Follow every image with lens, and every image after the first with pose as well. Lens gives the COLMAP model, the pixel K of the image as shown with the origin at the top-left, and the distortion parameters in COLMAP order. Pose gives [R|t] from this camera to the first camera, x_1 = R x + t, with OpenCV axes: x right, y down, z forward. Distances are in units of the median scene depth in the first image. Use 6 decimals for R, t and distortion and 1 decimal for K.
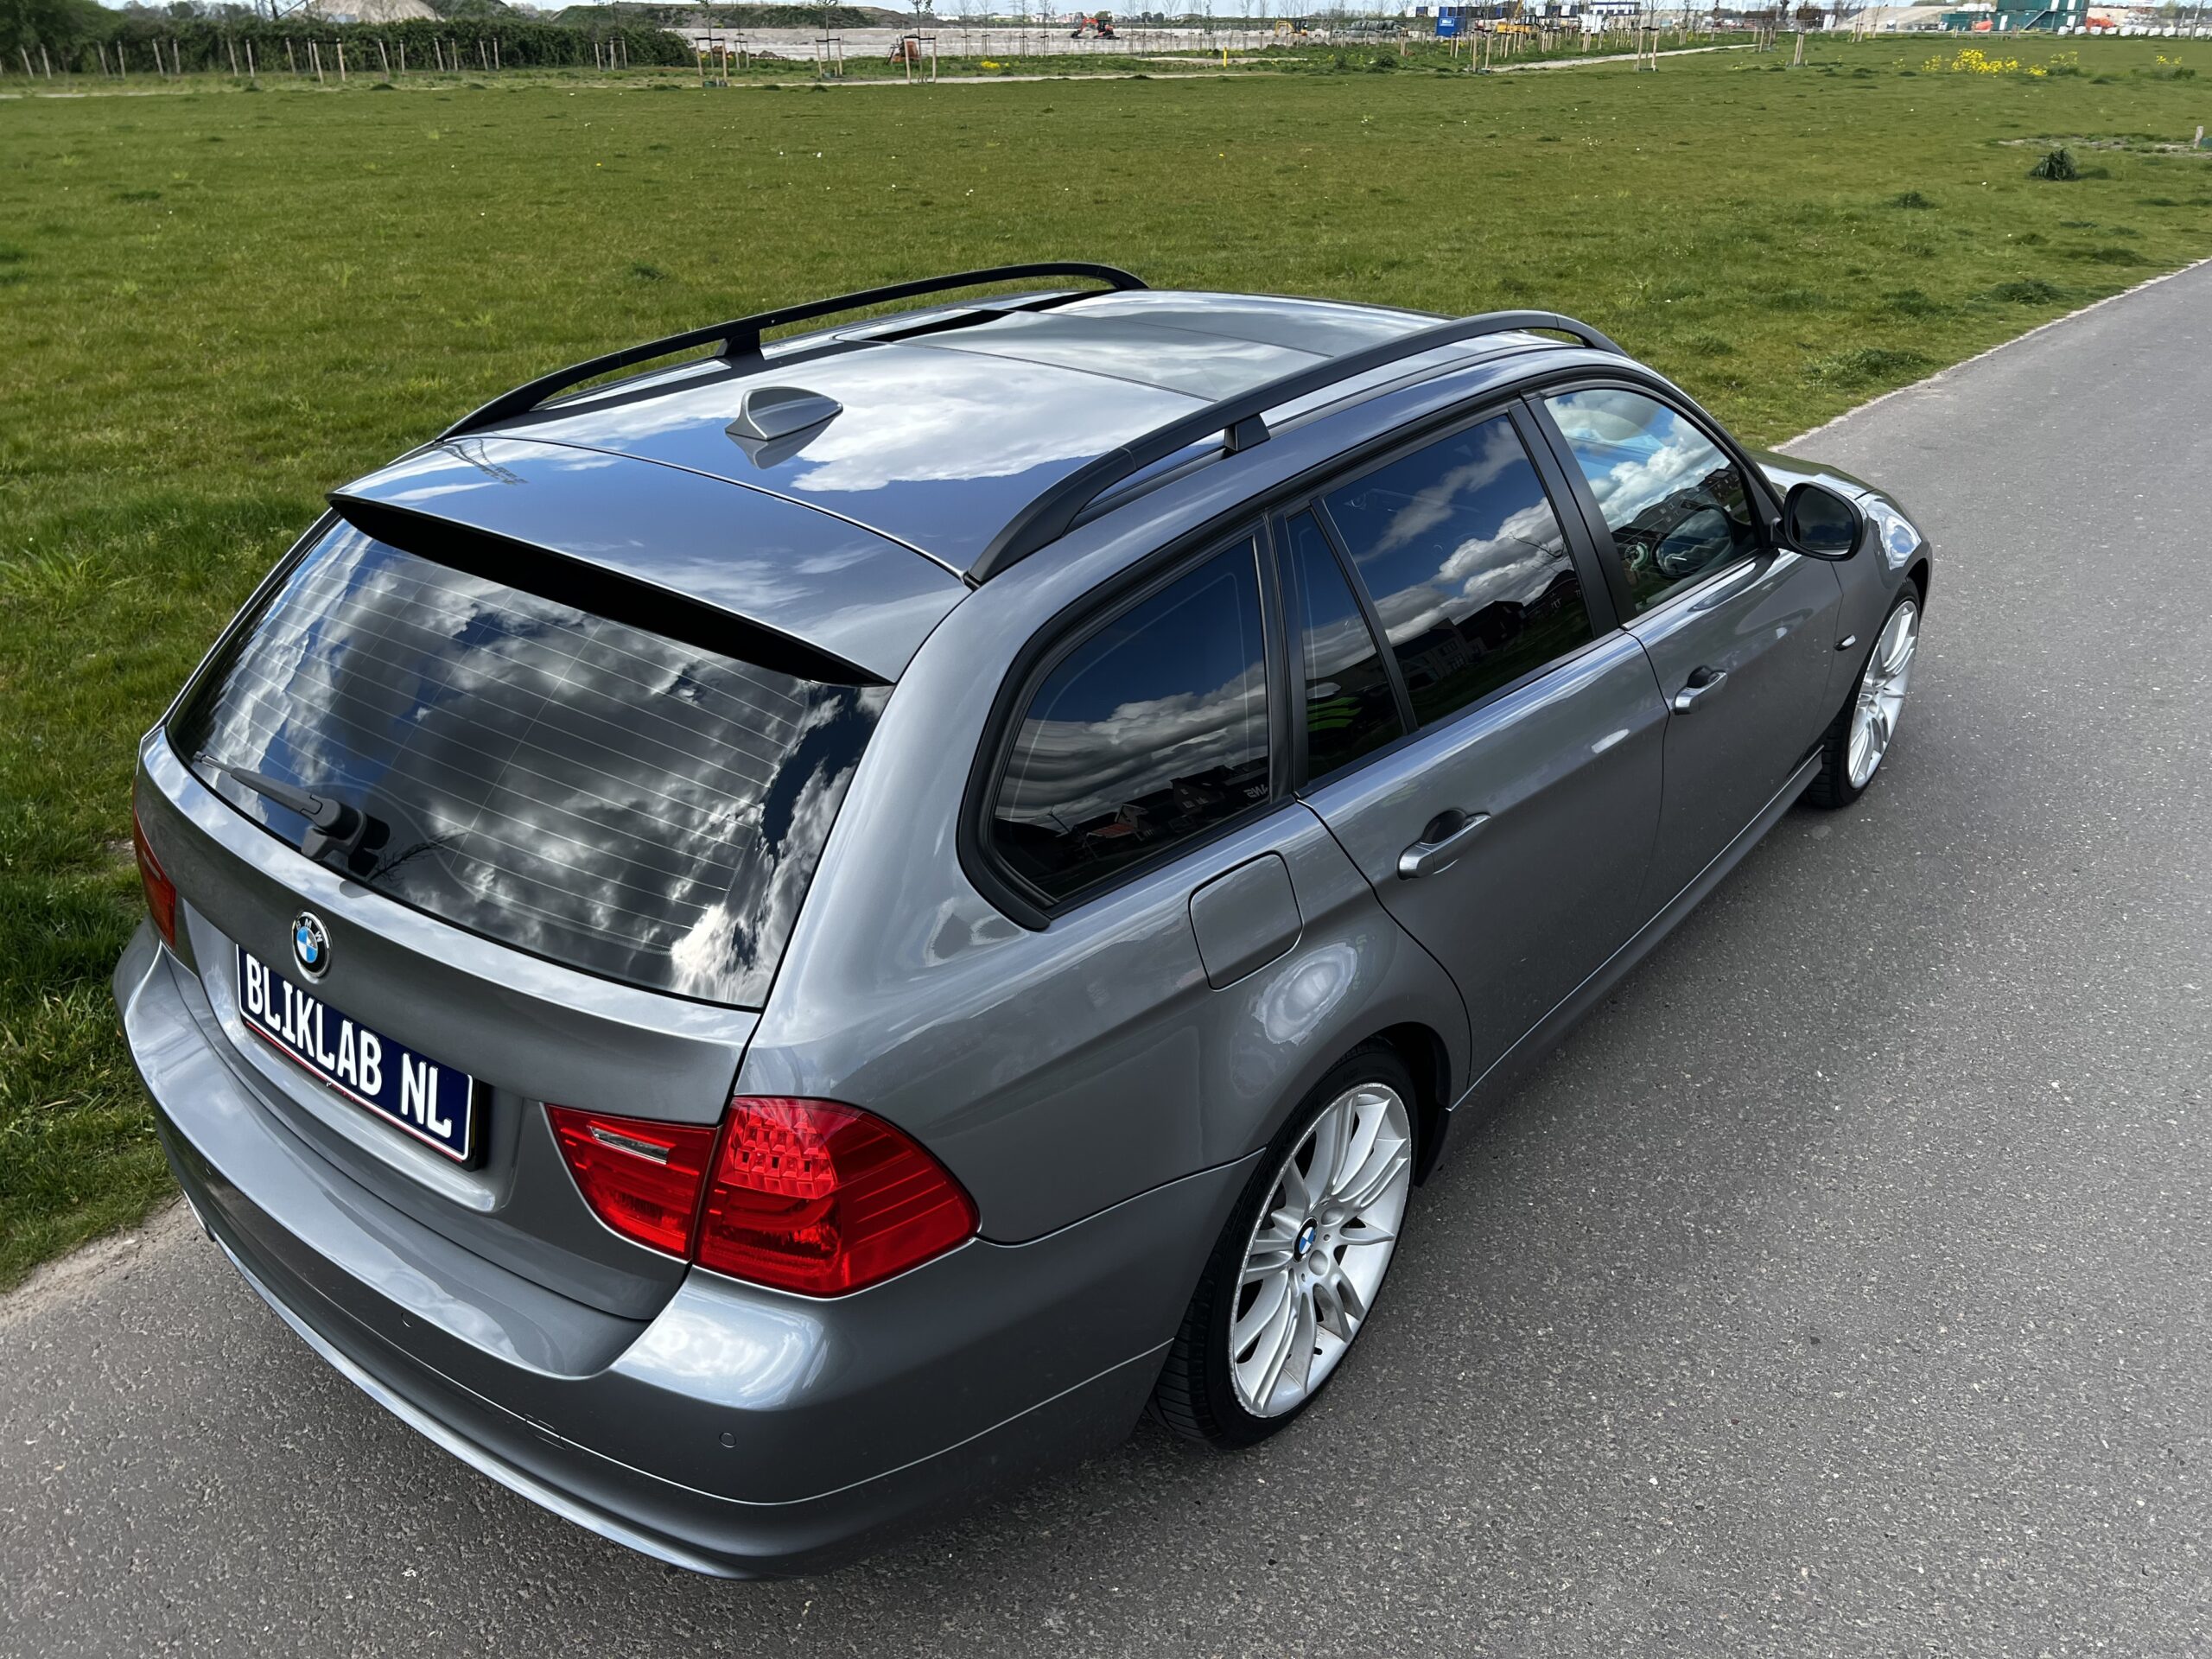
lens RADIAL K [[1702.1, 0, 1106.0], [0, 1702.1, 829.5], [0, 0, 1]] dist [-0.002246, -0.004343]
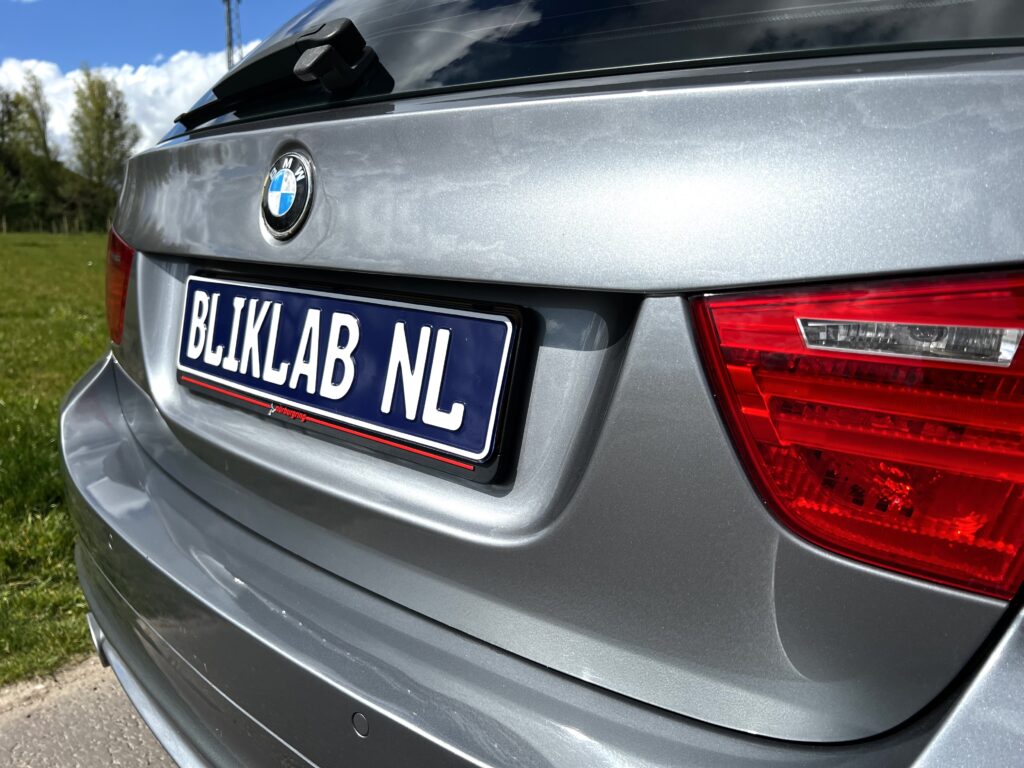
lens RADIAL K [[802.5, 0, 485.4], [0, 802.5, 384.5], [0, 0, 1]] dist [0.062622, -0.108996]
pose [[0.992085, 0.038964, -0.119371, -0.267640], [-0.067650, 0.966734, -0.246675, 0.188922], [0.105789, 0.252798, 0.961718, 0.550380]]
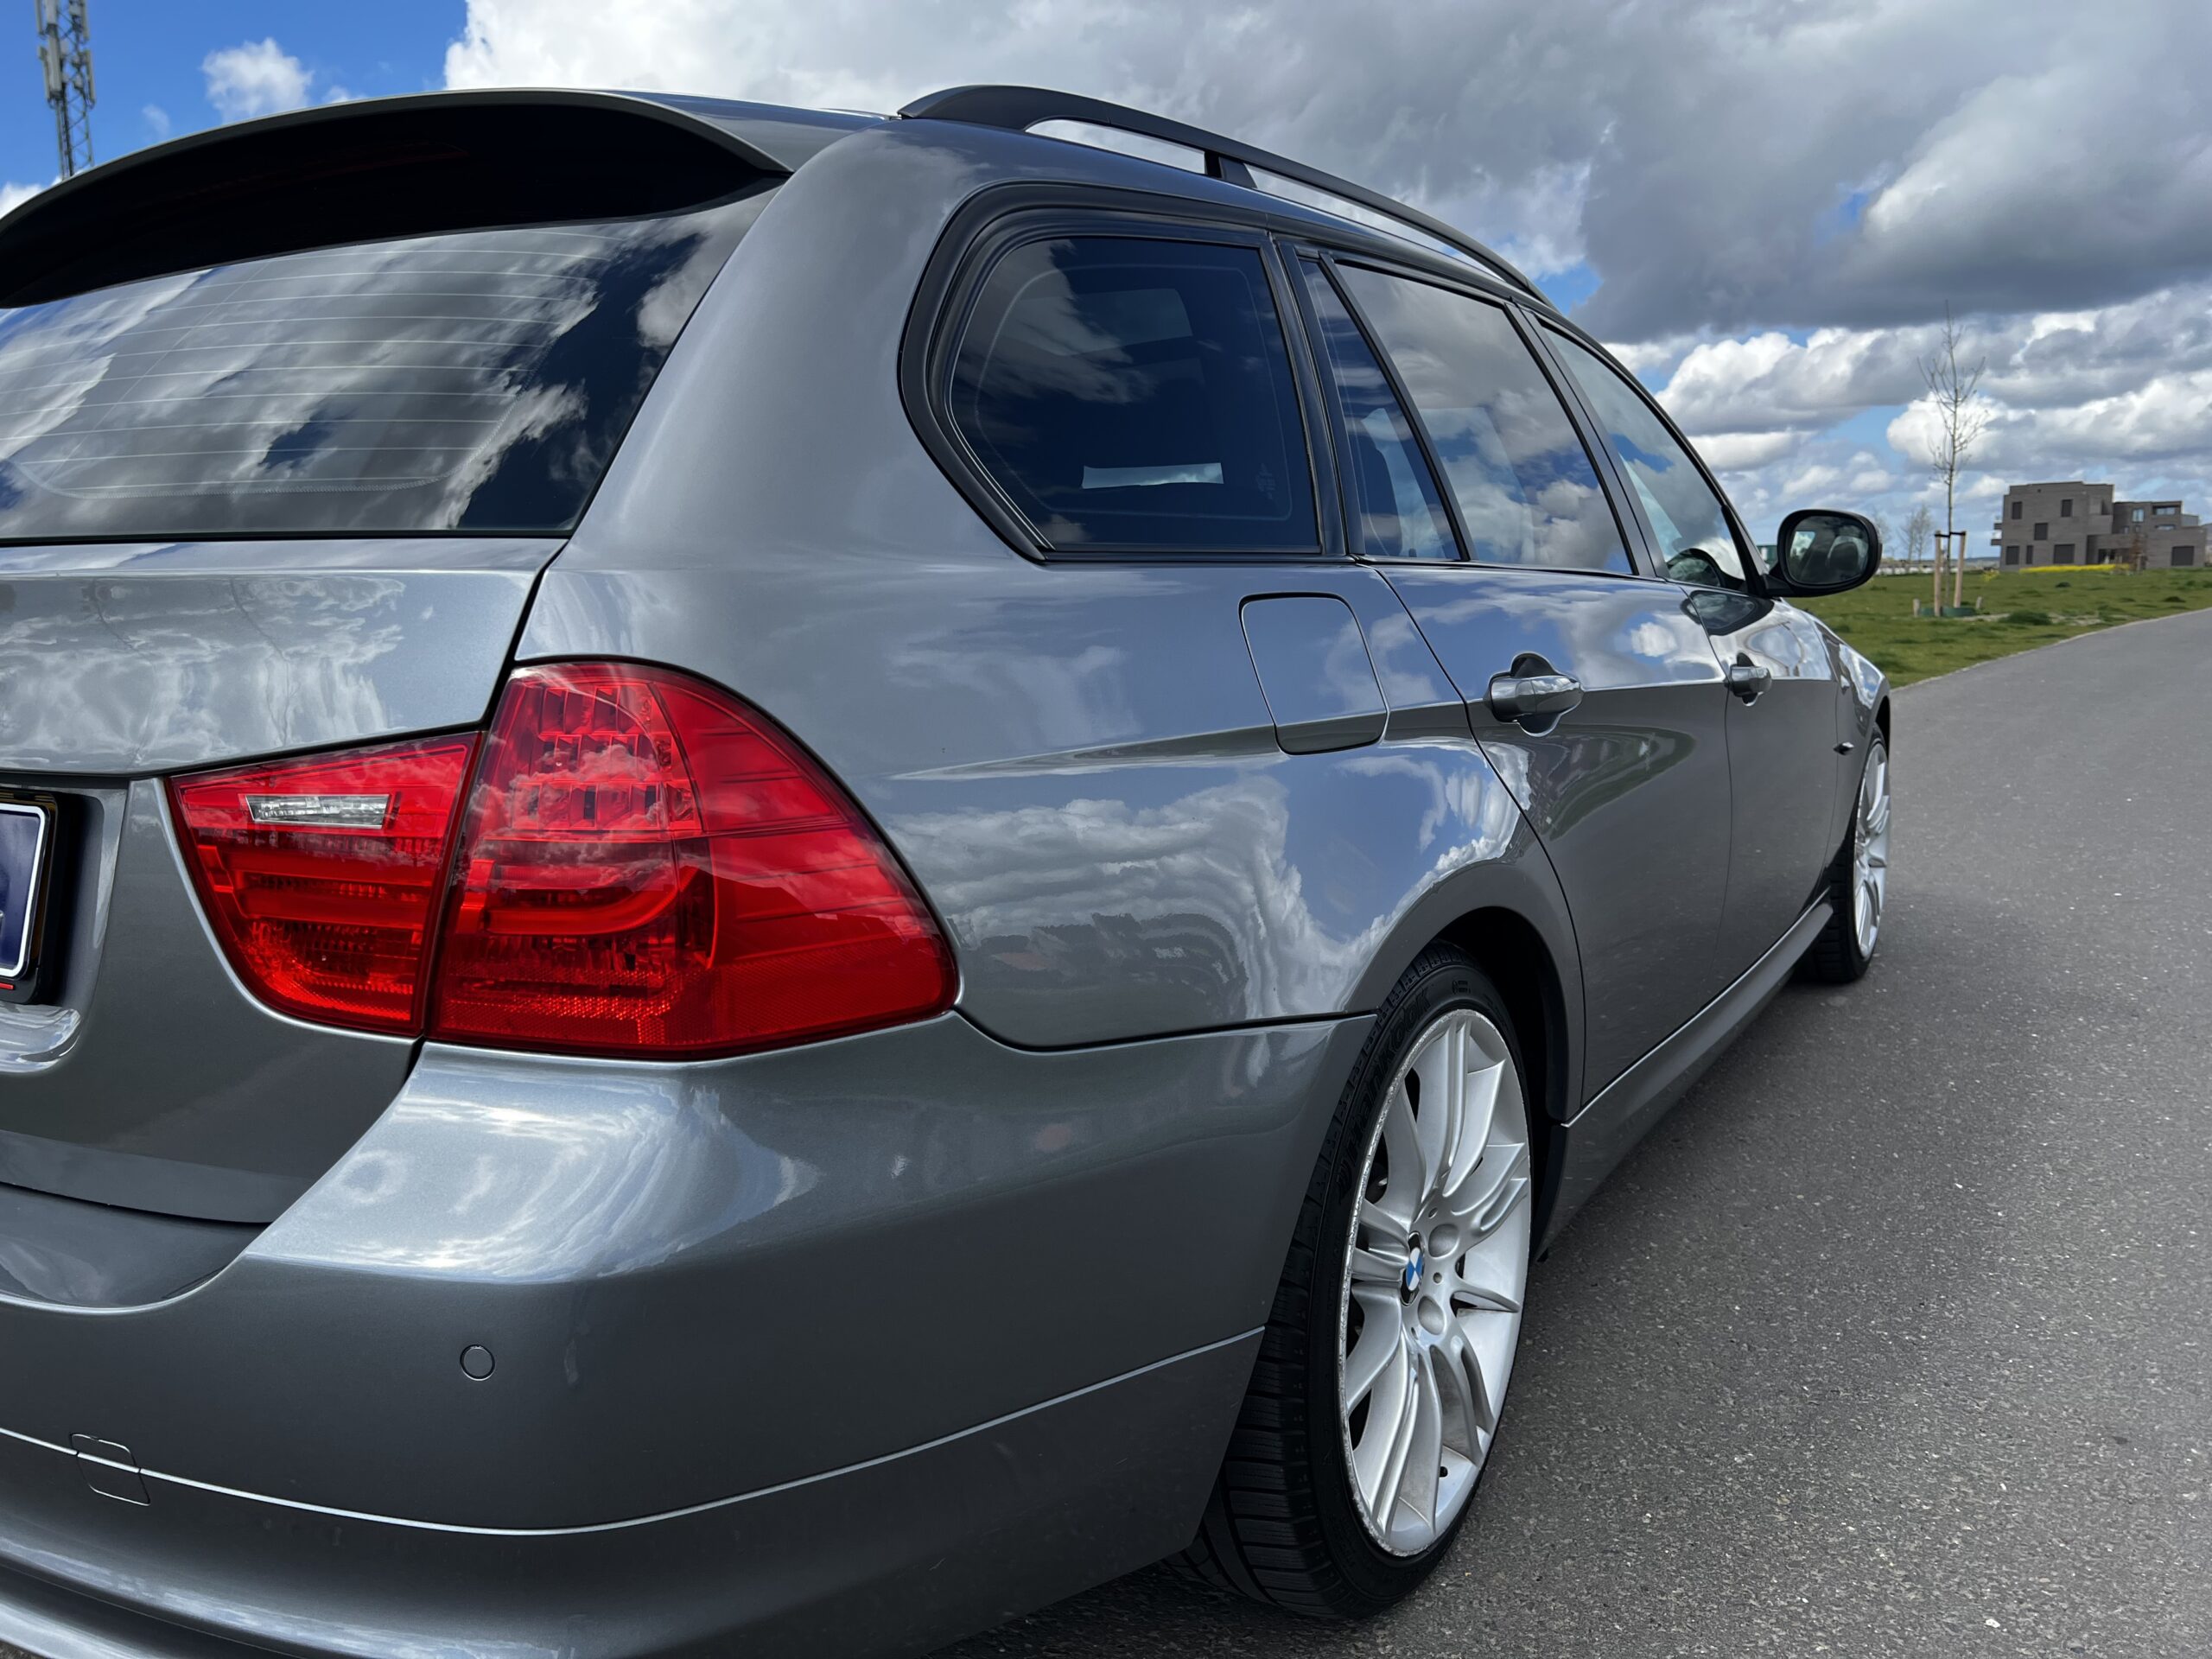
lens RADIAL K [[1702.1, 0, 1106.0], [0, 1702.1, 829.5], [0, 0, 1]] dist [-0.002246, -0.004343]
pose [[0.994047, -0.033628, 0.103635, -0.061787], [0.062798, 0.954128, -0.292738, 0.261916], [-0.089037, 0.297504, 0.950560, 0.334561]]
